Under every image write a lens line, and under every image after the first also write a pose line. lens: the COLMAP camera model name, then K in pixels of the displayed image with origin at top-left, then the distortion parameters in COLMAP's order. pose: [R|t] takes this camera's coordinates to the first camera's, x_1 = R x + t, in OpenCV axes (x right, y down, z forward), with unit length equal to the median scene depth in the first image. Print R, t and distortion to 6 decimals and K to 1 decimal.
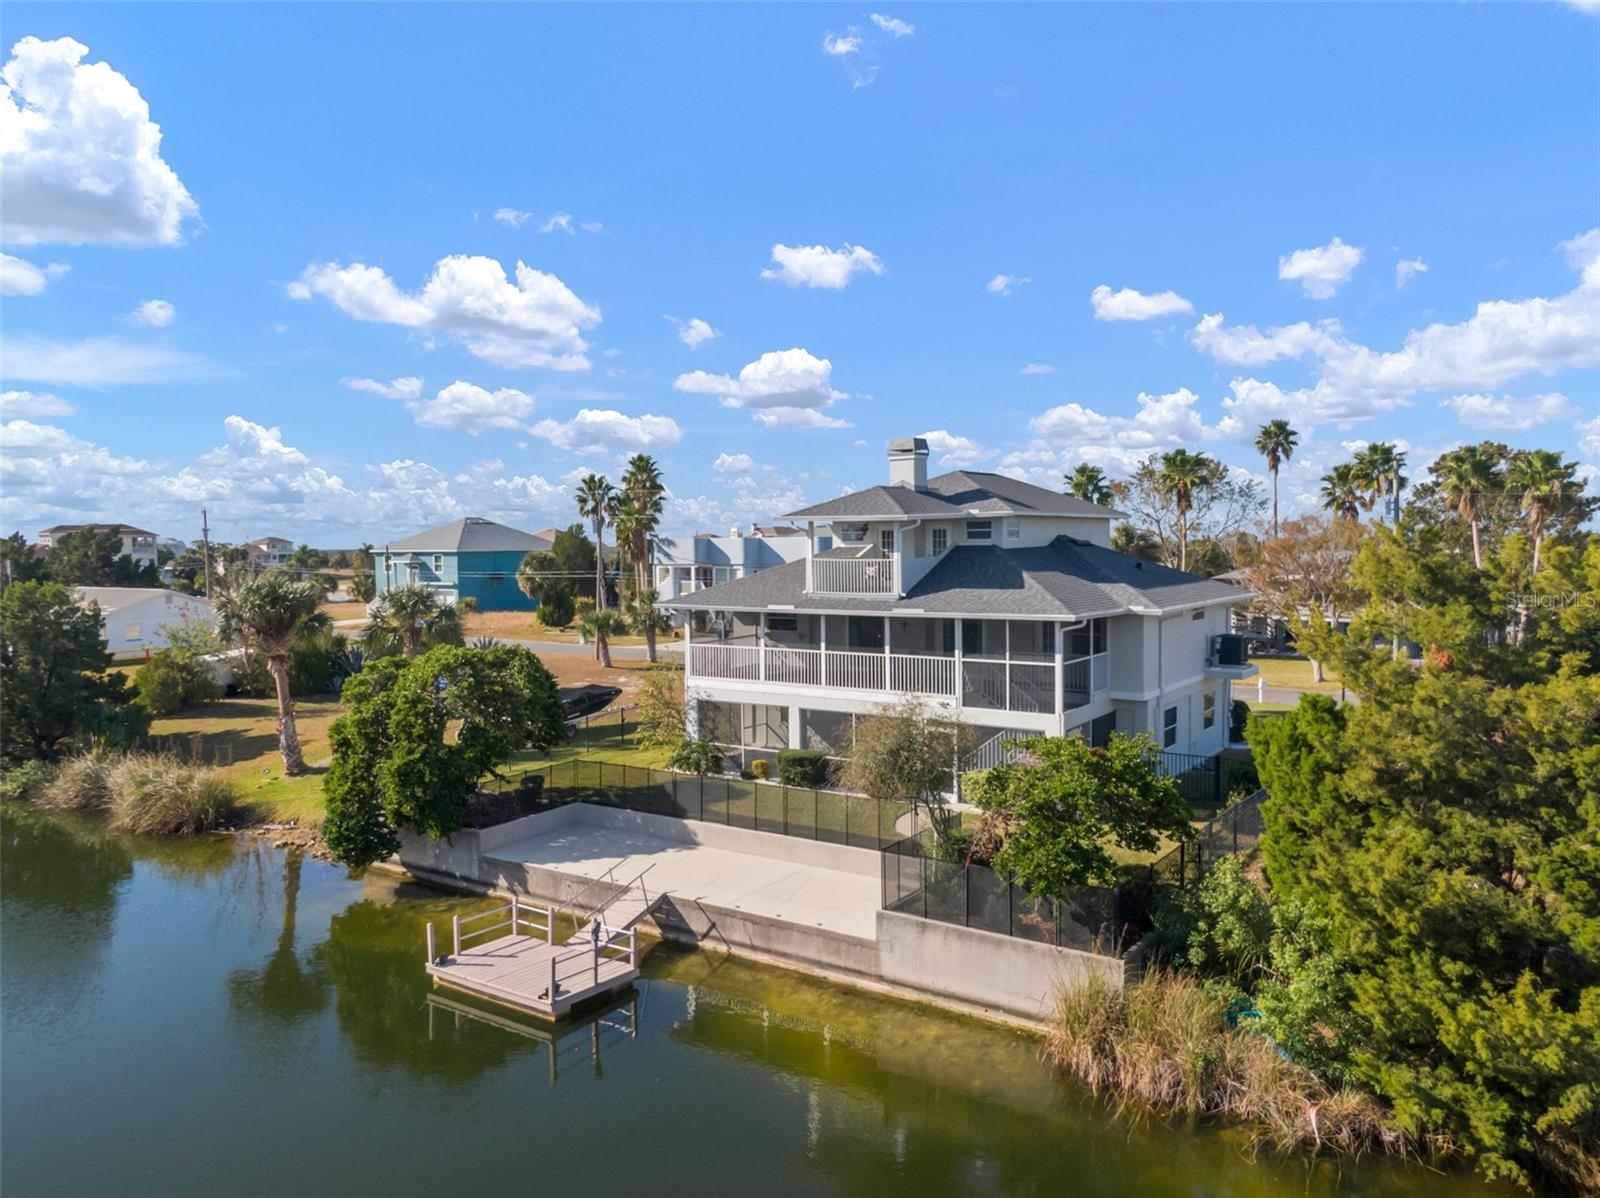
lens RADIAL K [[1217.6, 0, 802.1], [0, 1217.6, 532.9], [0, 0, 1]] dist [0.070325, -0.088275]
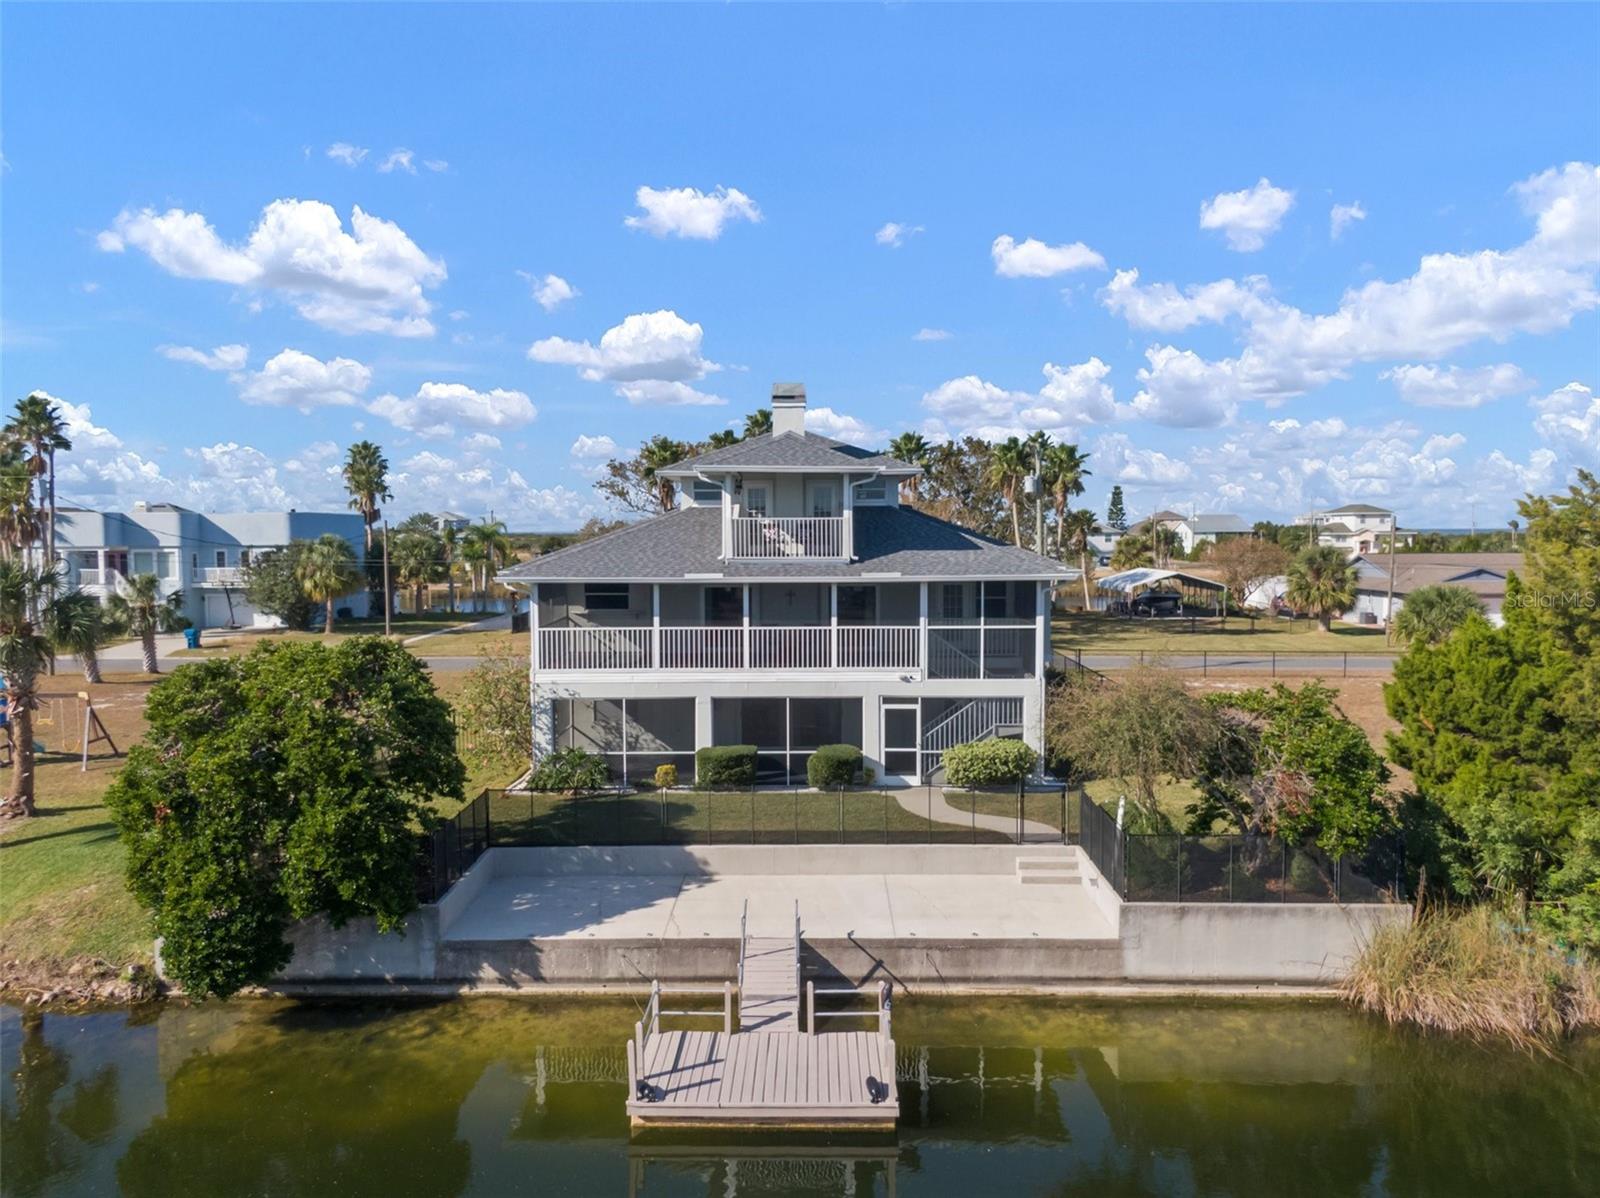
lens RADIAL K [[1217.6, 0, 802.1], [0, 1217.6, 532.9], [0, 0, 1]] dist [0.070325, -0.088275]
pose [[0.809860, 0.005631, 0.586596, -0.495703], [-0.007827, 0.999969, 0.001208, 0.033754], [-0.586571, -0.005570, 0.809879, 0.328115]]
